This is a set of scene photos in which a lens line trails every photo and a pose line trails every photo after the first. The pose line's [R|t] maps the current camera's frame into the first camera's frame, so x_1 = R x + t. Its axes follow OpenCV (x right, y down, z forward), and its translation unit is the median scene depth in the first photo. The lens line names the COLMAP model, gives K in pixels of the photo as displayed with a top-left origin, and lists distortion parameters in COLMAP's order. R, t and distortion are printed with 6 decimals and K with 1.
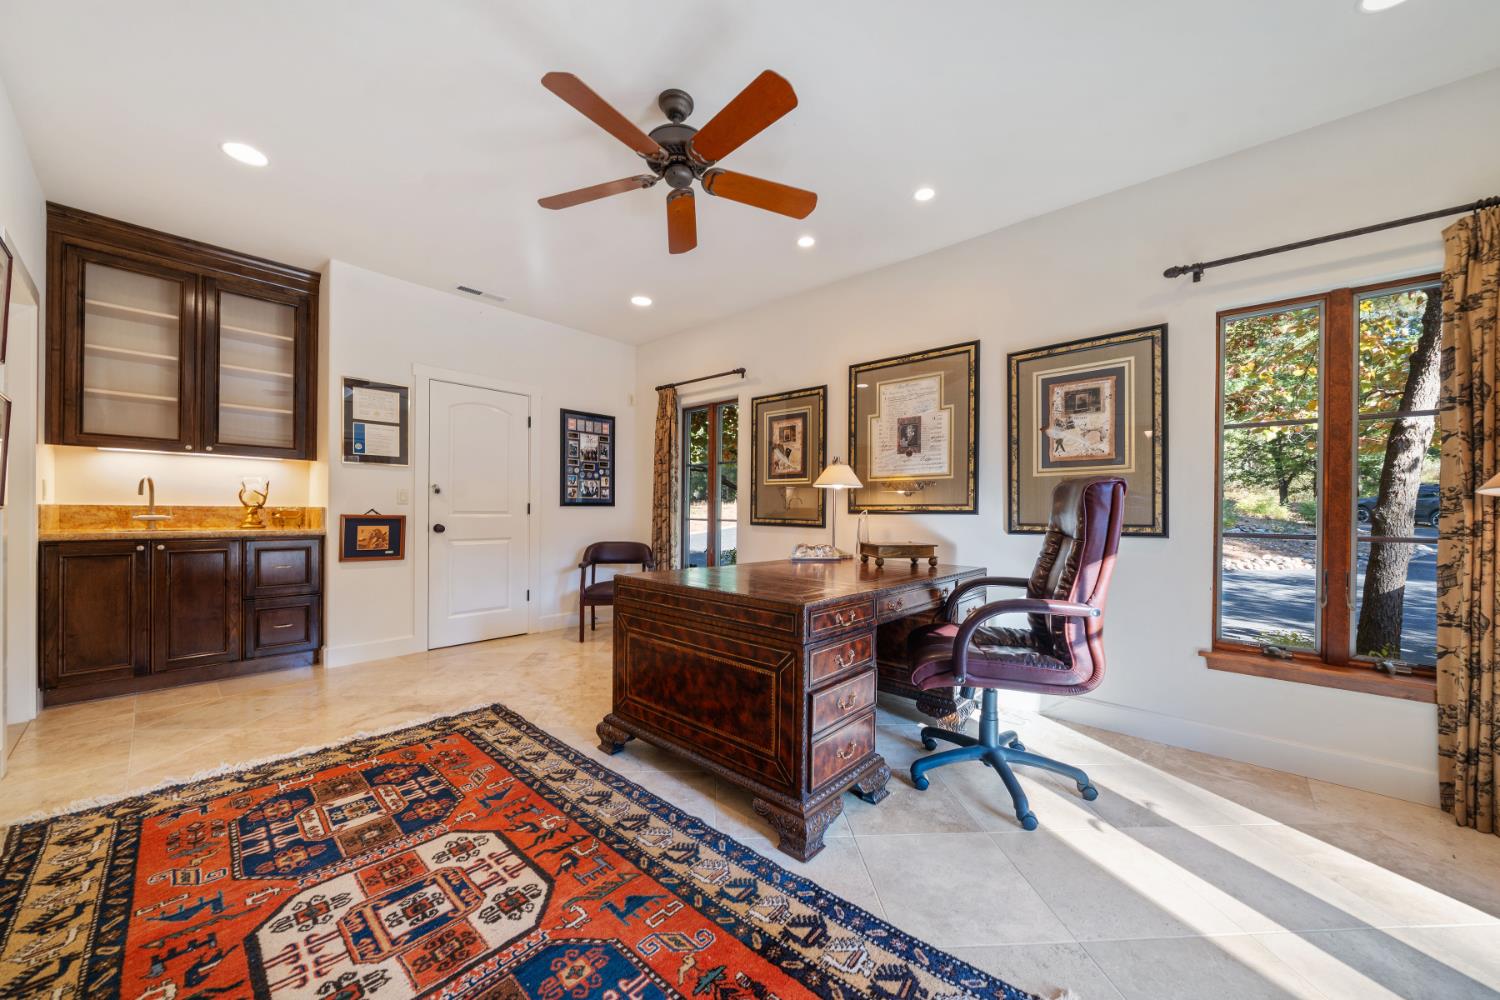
lens RADIAL K [[514.7, 0, 748.8], [0, 514.7, 509.3], [0, 0, 1]] dist [-0.002361, -0.000217]
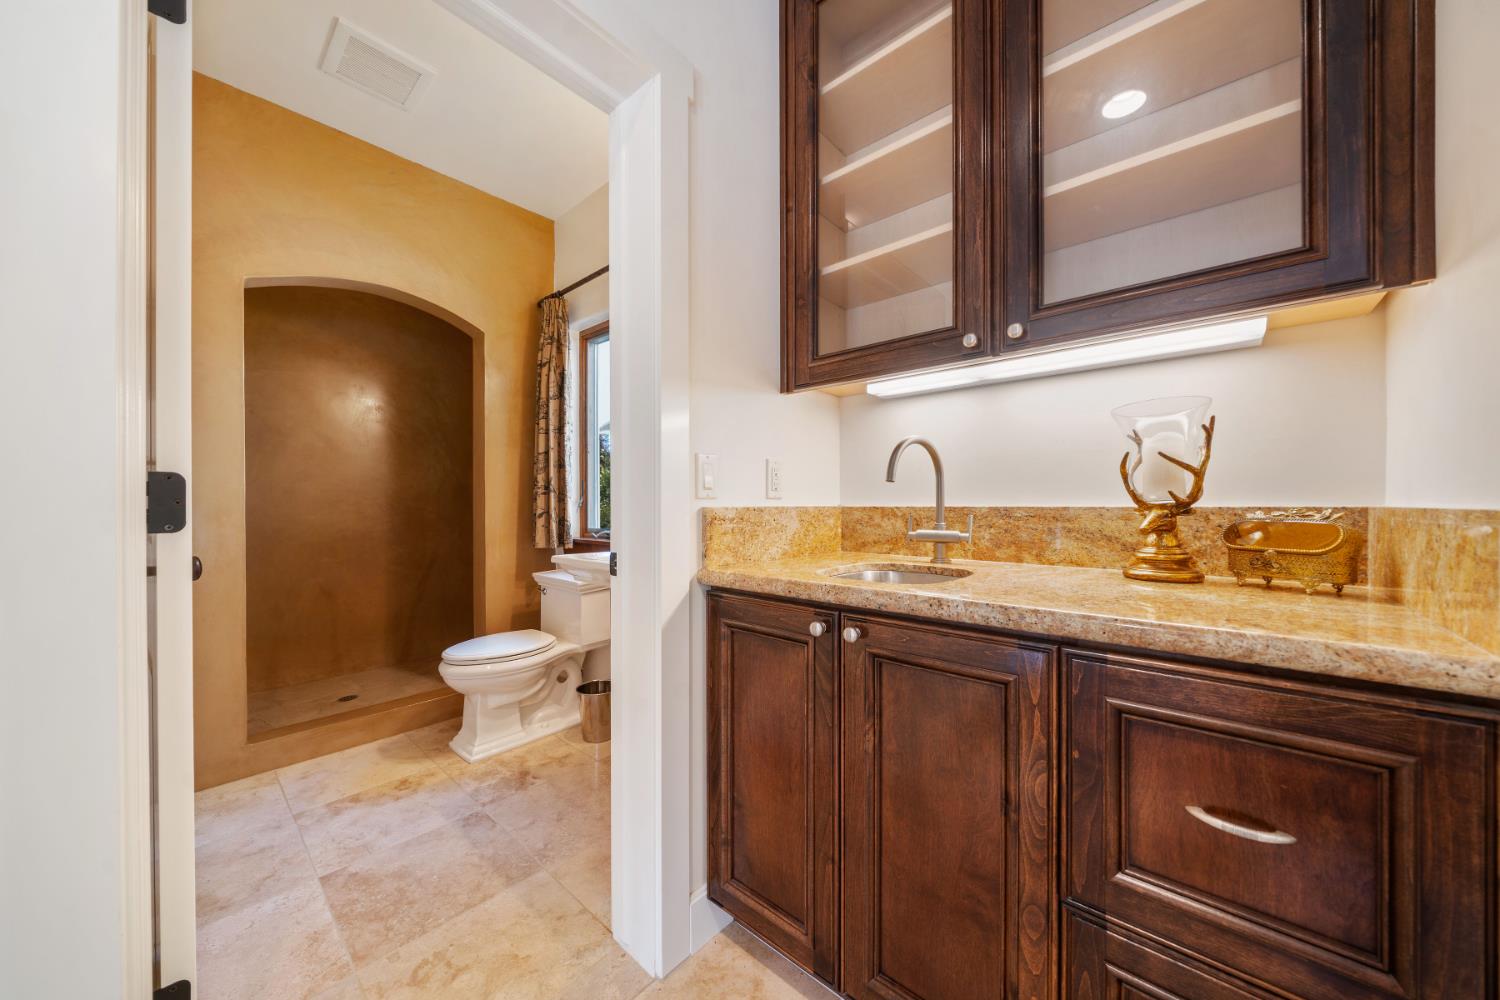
lens RADIAL K [[514.7, 0, 744.1], [0, 514.7, 508.2], [0, 0, 1]] dist [-0.002361, -0.000217]
pose [[-0.016005, -0.003482, -0.999866, -0.698956], [0.003914, 0.999986, -0.003545, -0.005189], [0.999864, -0.003970, -0.015991, 0.804405]]
